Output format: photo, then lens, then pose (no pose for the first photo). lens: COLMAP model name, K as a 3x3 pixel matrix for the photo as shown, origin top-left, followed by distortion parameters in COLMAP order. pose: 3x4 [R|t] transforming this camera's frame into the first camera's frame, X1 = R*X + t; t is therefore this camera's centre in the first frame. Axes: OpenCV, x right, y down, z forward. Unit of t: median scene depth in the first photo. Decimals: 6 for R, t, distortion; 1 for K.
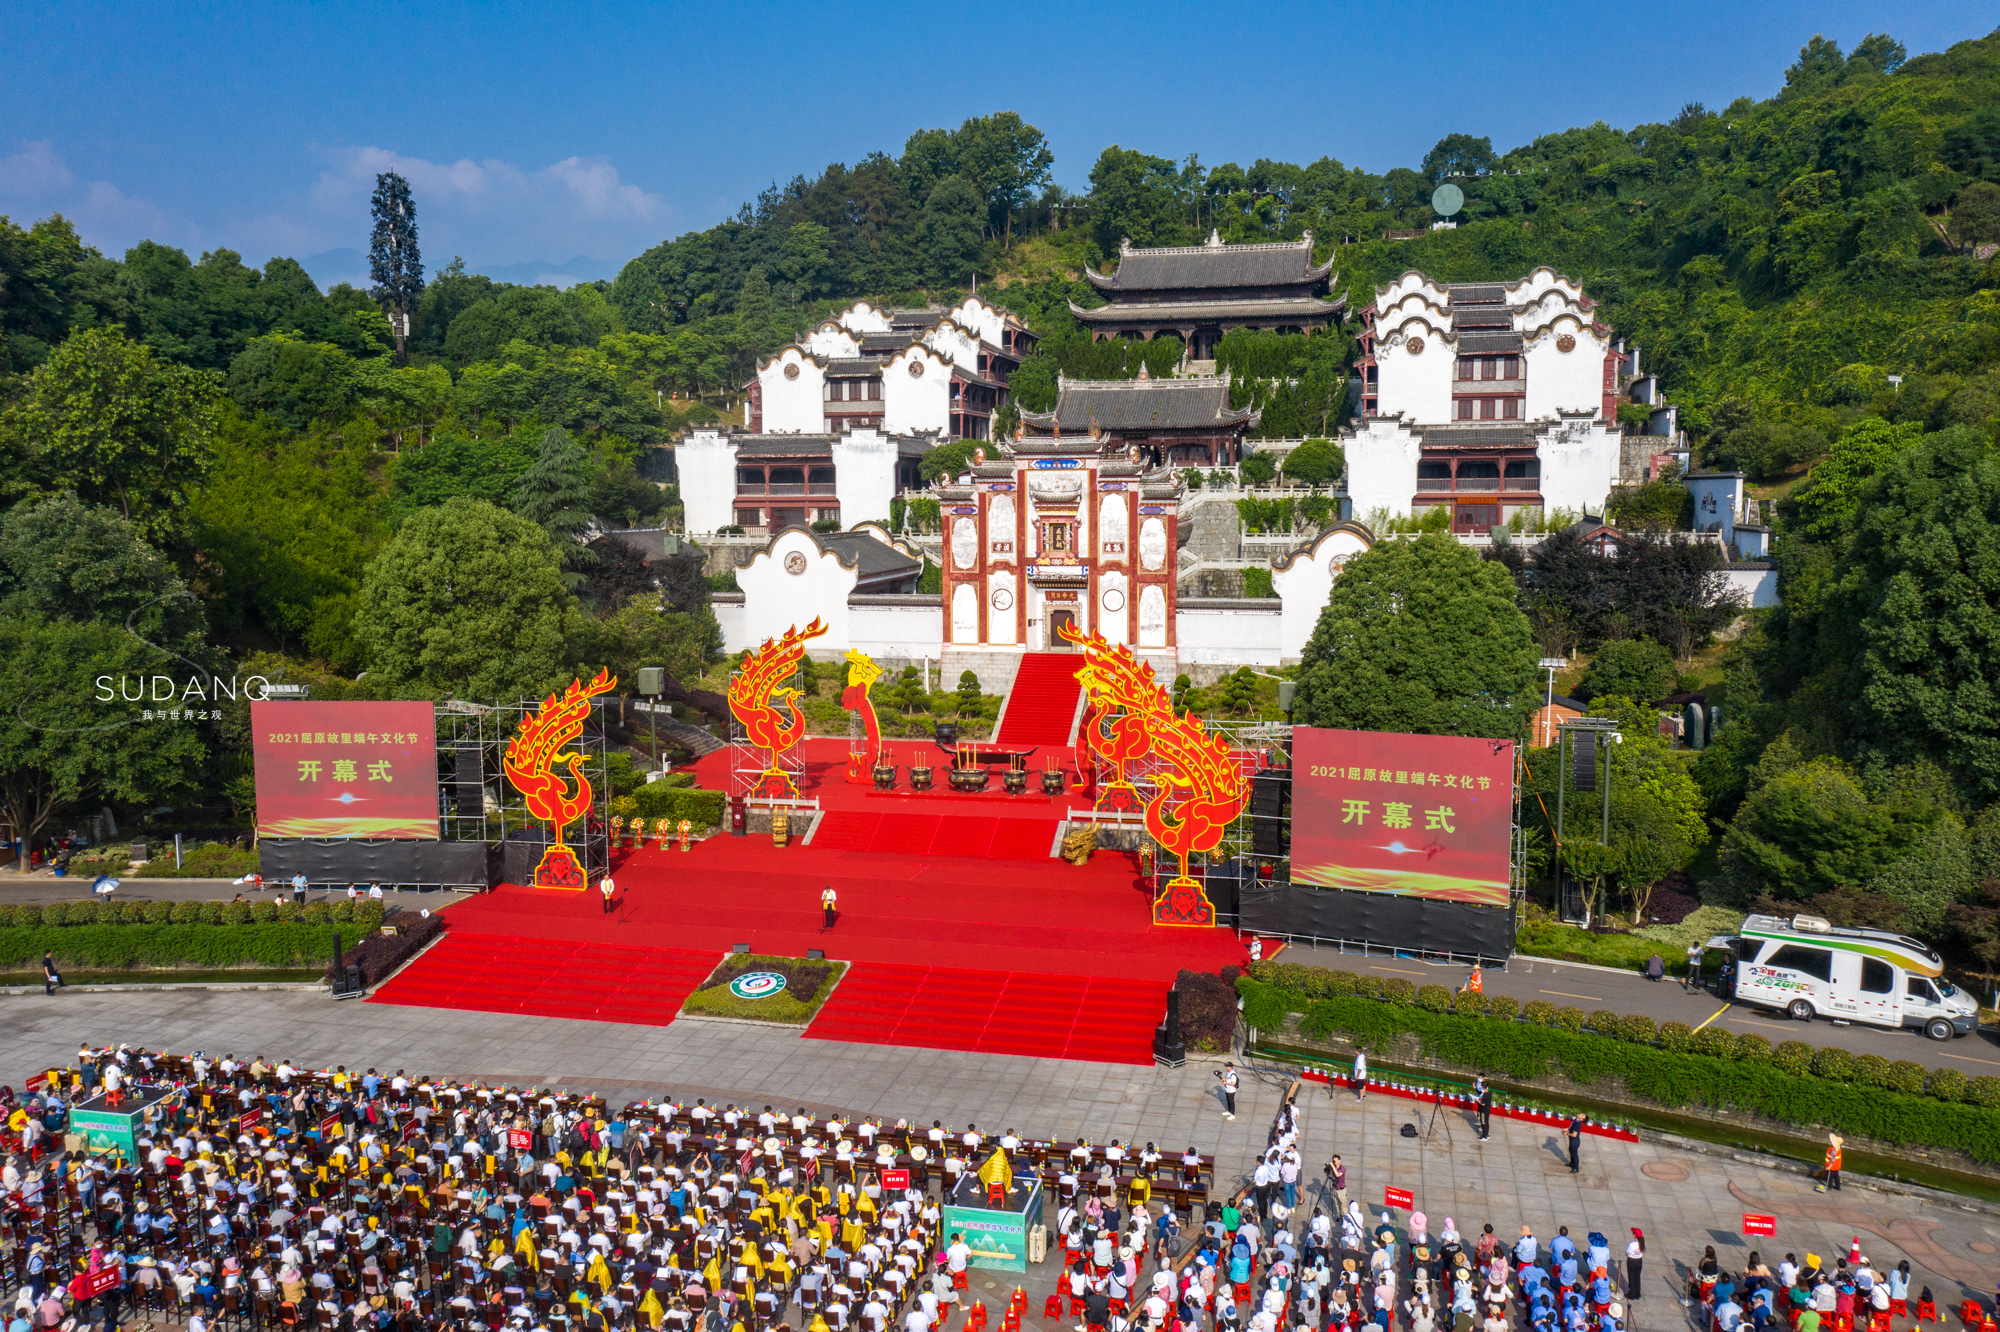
lens RADIAL K [[1596.2, 0, 987.8], [0, 1596.2, 665.7], [0, 0, 1]] dist [-0.018886, 0.009490]
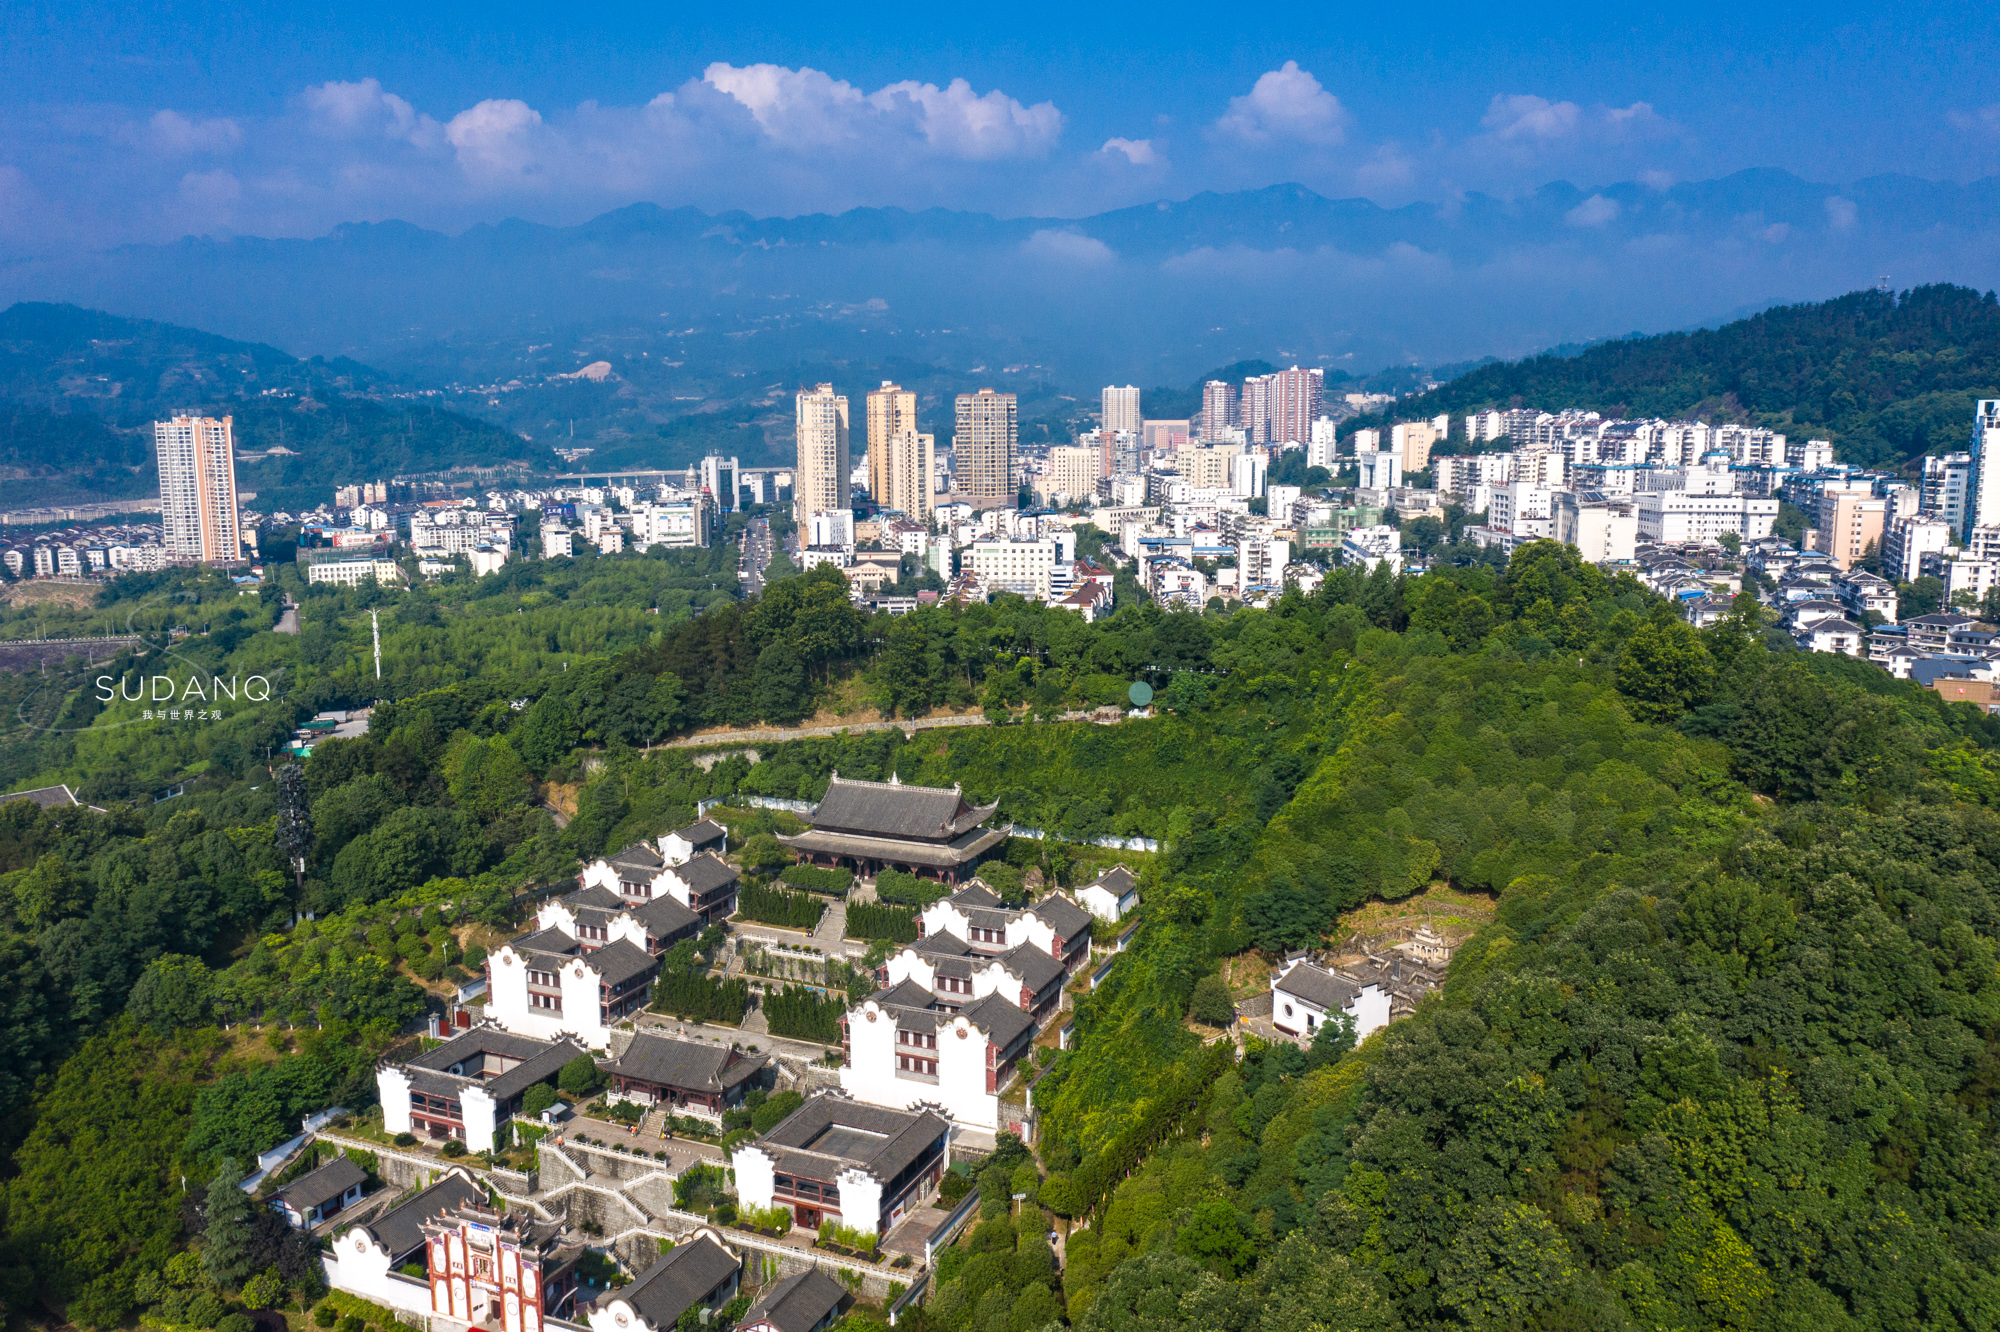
lens RADIAL K [[1596.2, 0, 962.9], [0, 1596.2, 676.3], [0, 0, 1]] dist [-0.018886, 0.009490]
pose [[0.981082, 0.028310, -0.191509, 0.636550], [-0.017995, 0.998303, 0.055390, -0.607550], [0.192752, -0.050896, 0.979927, -0.383096]]
